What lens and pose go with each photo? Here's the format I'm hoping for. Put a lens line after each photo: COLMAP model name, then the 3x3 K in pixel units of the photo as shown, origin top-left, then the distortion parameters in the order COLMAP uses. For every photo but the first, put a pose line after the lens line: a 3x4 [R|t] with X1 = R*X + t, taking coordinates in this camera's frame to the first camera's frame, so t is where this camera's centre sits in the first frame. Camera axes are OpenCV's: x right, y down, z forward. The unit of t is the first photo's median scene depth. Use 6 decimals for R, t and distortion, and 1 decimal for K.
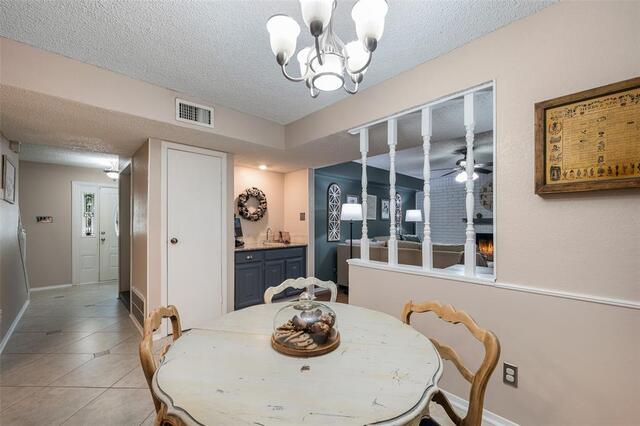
lens RADIAL K [[262.1, 0, 327.8], [0, 262.1, 222.3], [0, 0, 1]] dist [-0.000866, -0.000047]
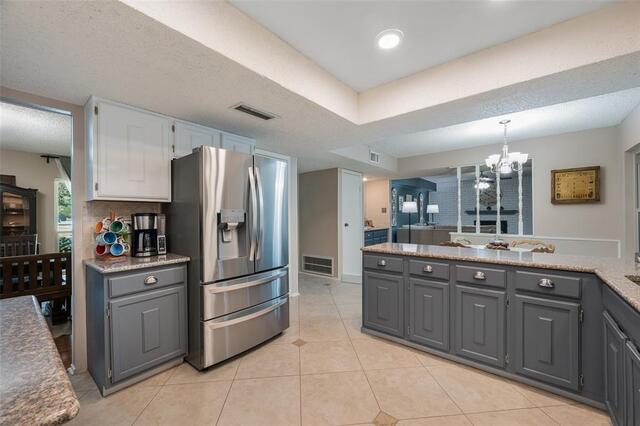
lens RADIAL K [[255.5, 0, 320.0], [0, 255.5, 213.0], [0, 0, 1]] dist [-0.000233, -0.000020]
pose [[0.993158, -0.005711, 0.116640, -1.310178], [0.006307, 0.999969, -0.004742, -0.002708], [-0.116609, 0.005445, 0.993163, -0.937318]]
